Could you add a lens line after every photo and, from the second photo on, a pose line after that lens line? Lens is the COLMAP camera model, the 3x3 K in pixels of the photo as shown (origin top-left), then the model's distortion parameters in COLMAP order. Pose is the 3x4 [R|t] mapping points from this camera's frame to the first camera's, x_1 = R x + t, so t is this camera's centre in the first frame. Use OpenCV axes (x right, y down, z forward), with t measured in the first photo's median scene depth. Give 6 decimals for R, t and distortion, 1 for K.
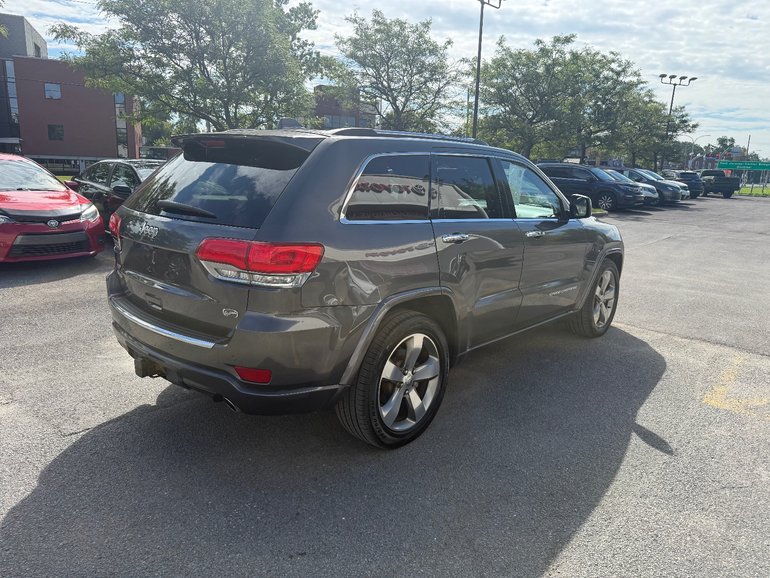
lens RADIAL K [[614.1, 0, 385.0], [0, 614.1, 289.0], [0, 0, 1]] dist [0.009228, -0.012776]
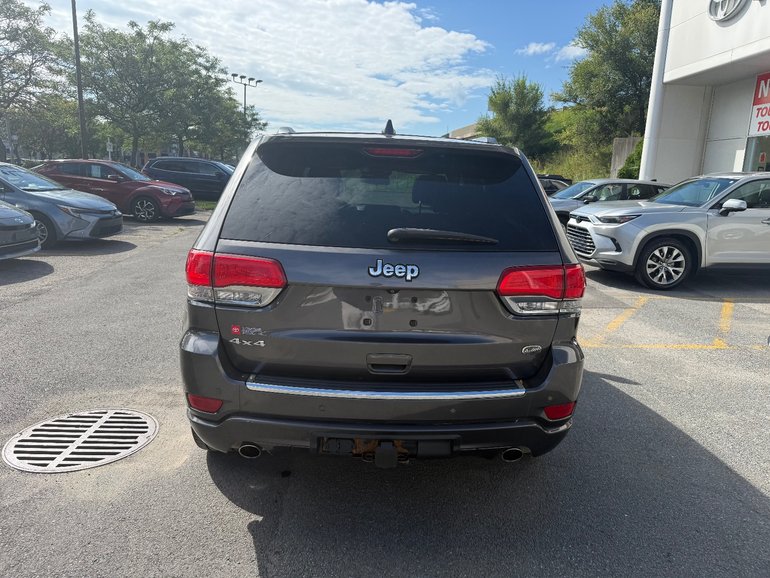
lens RADIAL K [[614.1, 0, 385.0], [0, 614.1, 289.0], [0, 0, 1]] dist [0.009228, -0.012776]
pose [[0.661551, -0.145753, 0.735599, -0.210616], [0.132123, 0.988239, 0.076988, -0.029571], [-0.738169, 0.046258, 0.673028, 0.112495]]
